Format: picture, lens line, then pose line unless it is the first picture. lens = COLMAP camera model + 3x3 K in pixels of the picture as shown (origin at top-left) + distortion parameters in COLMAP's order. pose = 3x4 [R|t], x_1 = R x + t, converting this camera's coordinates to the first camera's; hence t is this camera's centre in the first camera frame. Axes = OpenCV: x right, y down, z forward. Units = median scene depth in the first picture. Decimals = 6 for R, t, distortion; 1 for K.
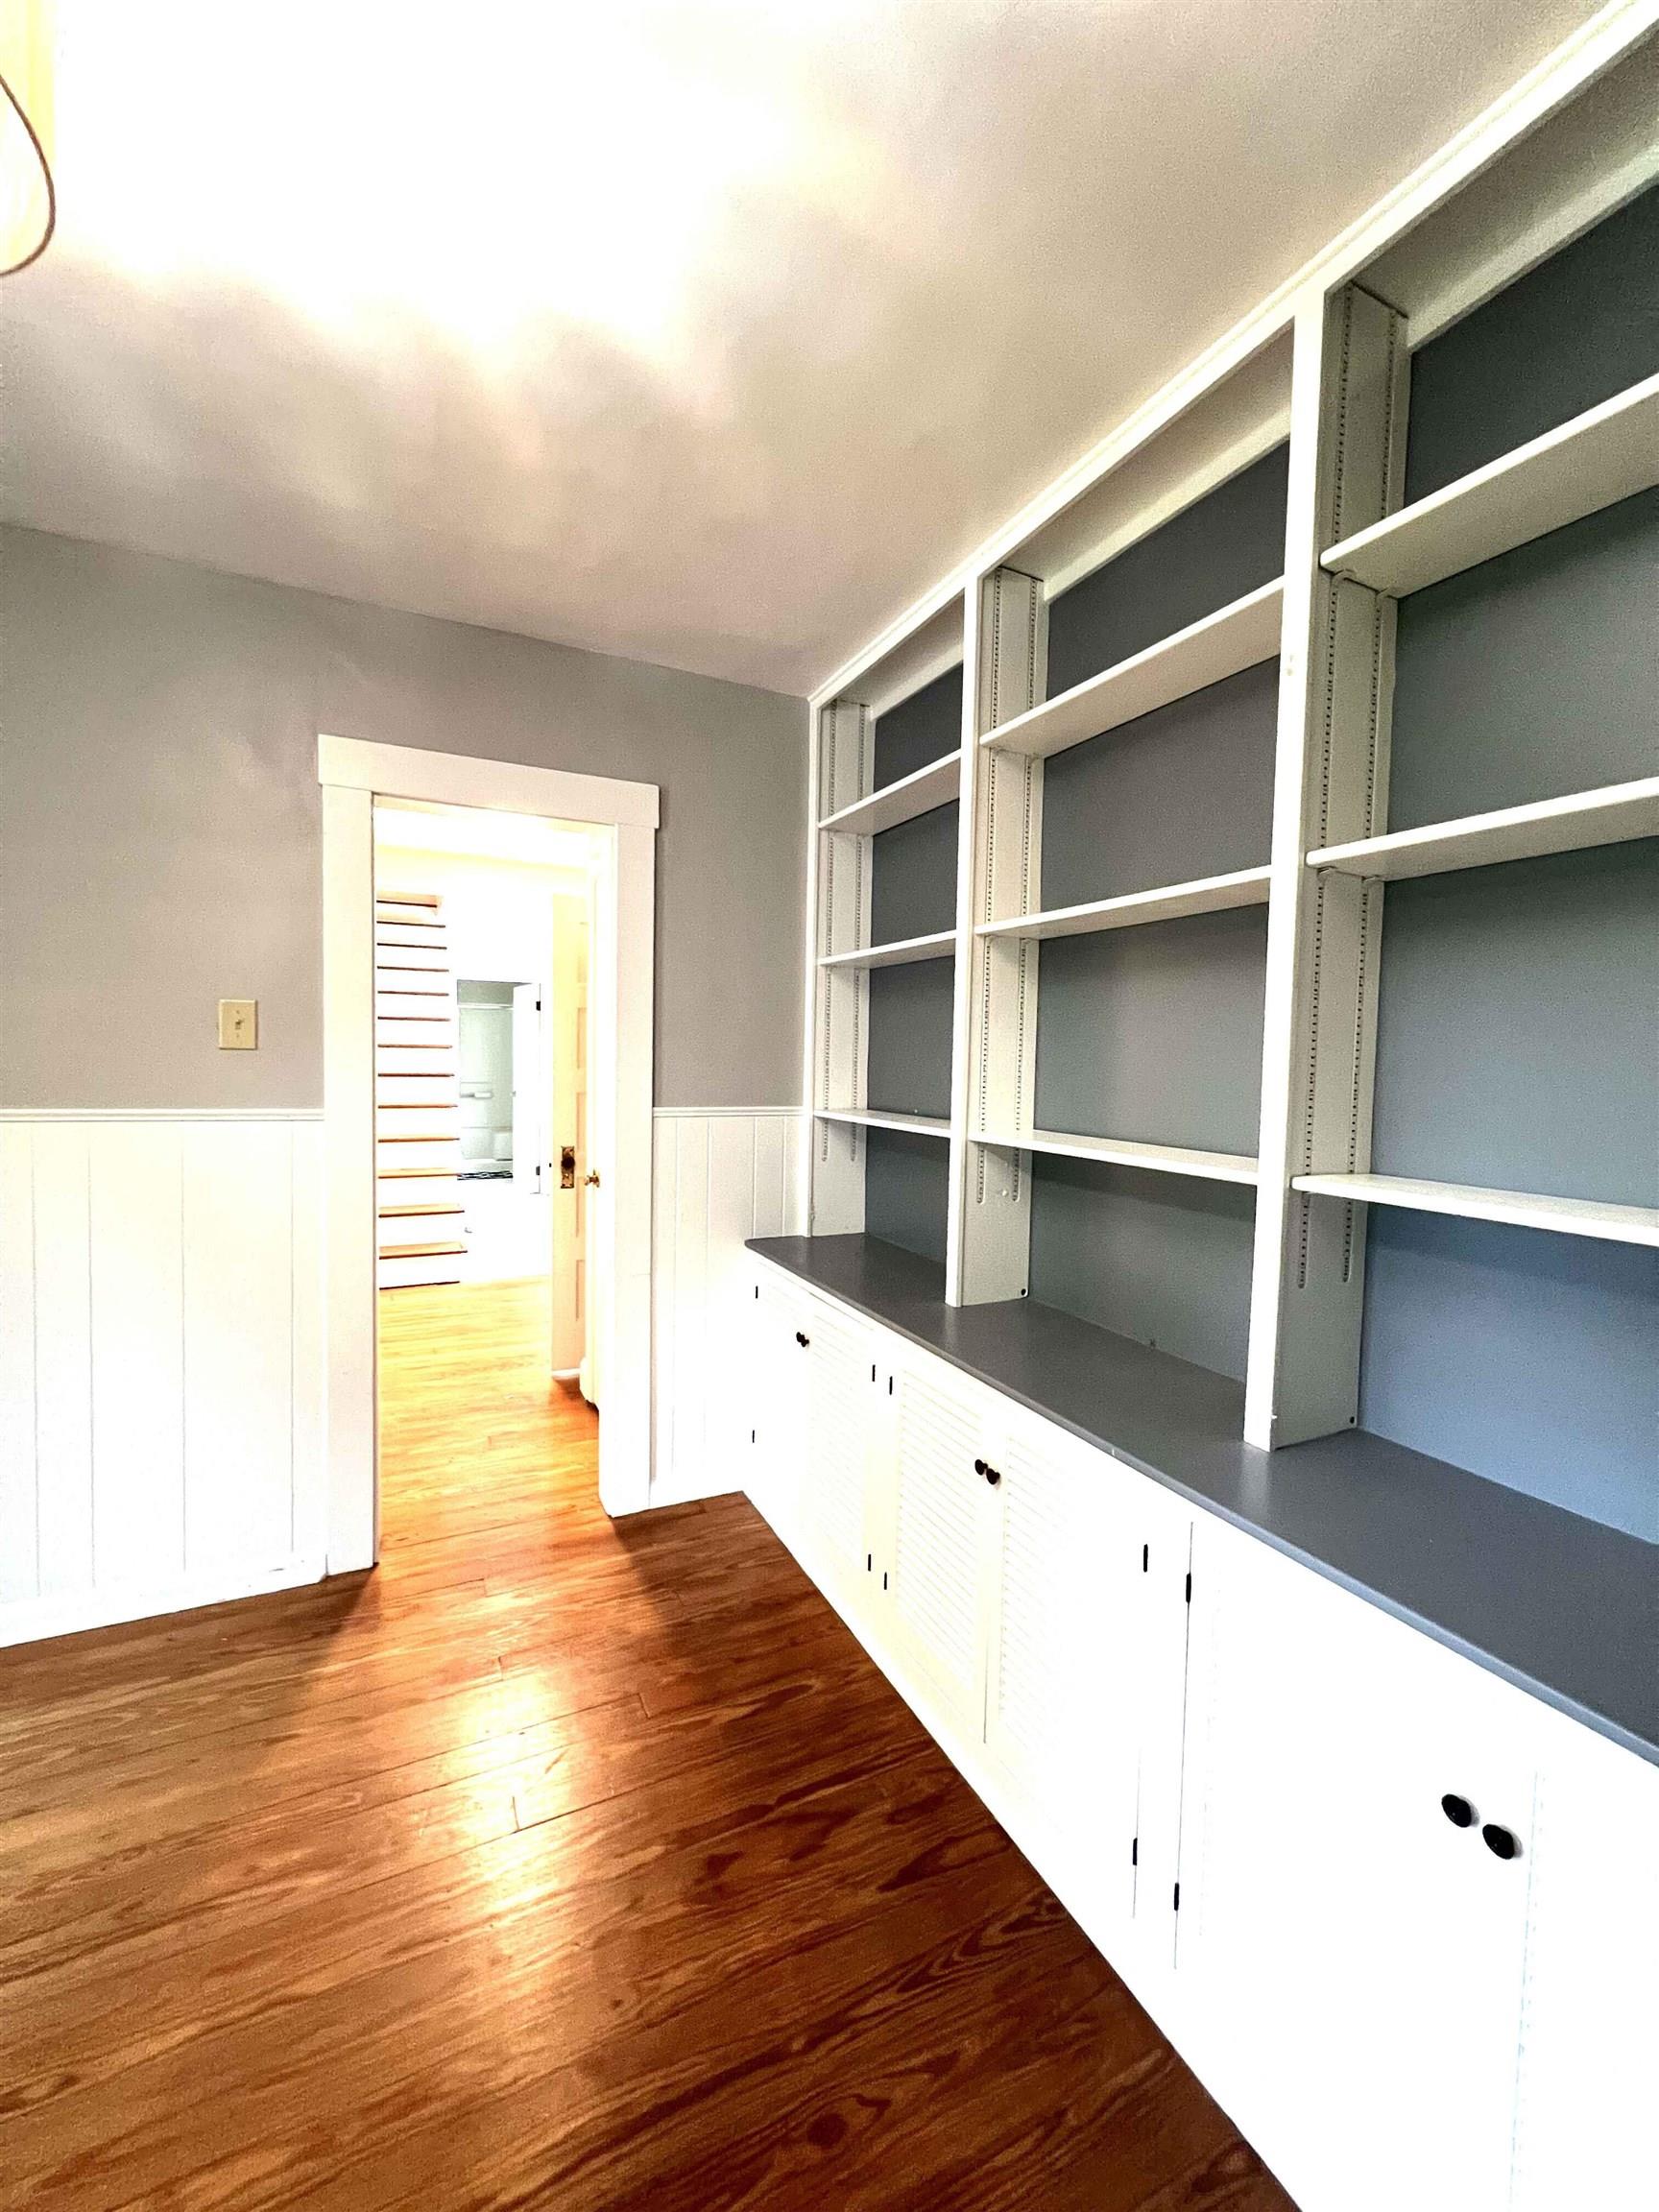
lens RADIAL K [[888.1, 0, 848.1], [0, 888.1, 1107.8], [0, 0, 1]] dist [-0.003026, 0.001210]
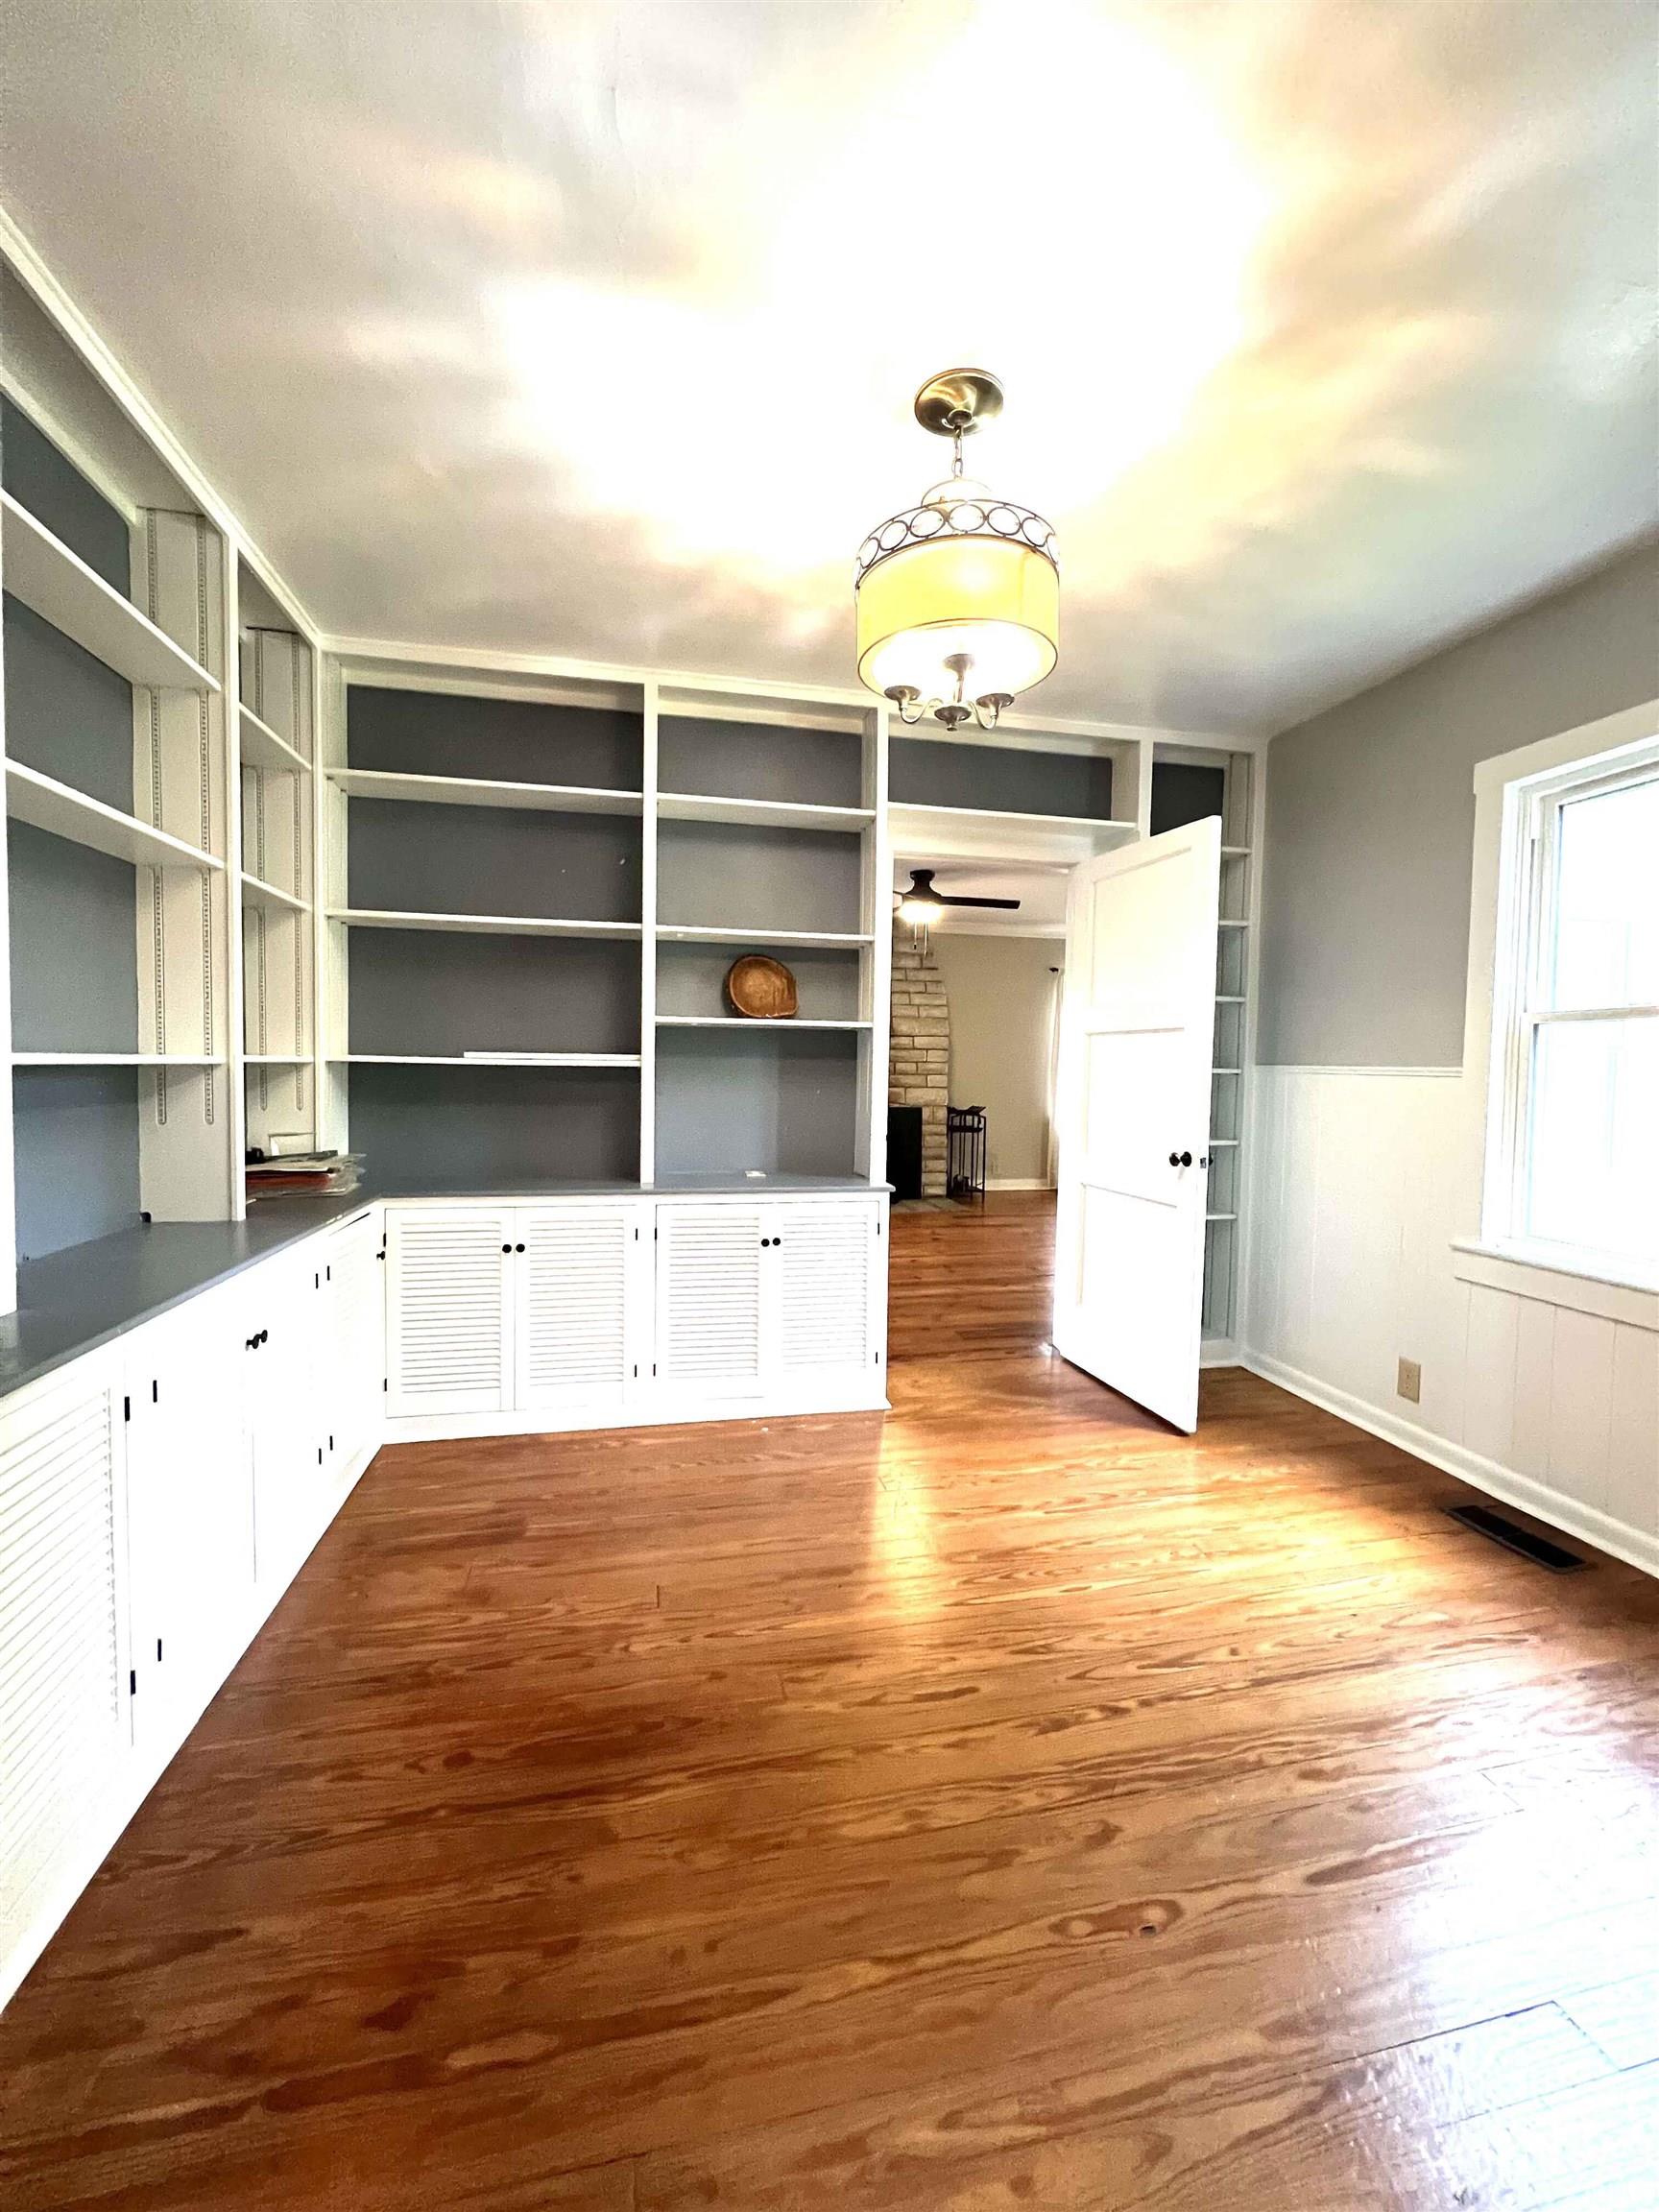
lens RADIAL K [[888.1, 0, 832.1], [0, 888.1, 1096.6], [0, 0, 1]] dist [-0.003026, 0.001210]
pose [[-0.966919, -0.038402, 0.252176, -0.700820], [-0.015995, 0.995785, 0.090309, 0.017693], [-0.254581, 0.083288, -0.963458, 1.662245]]
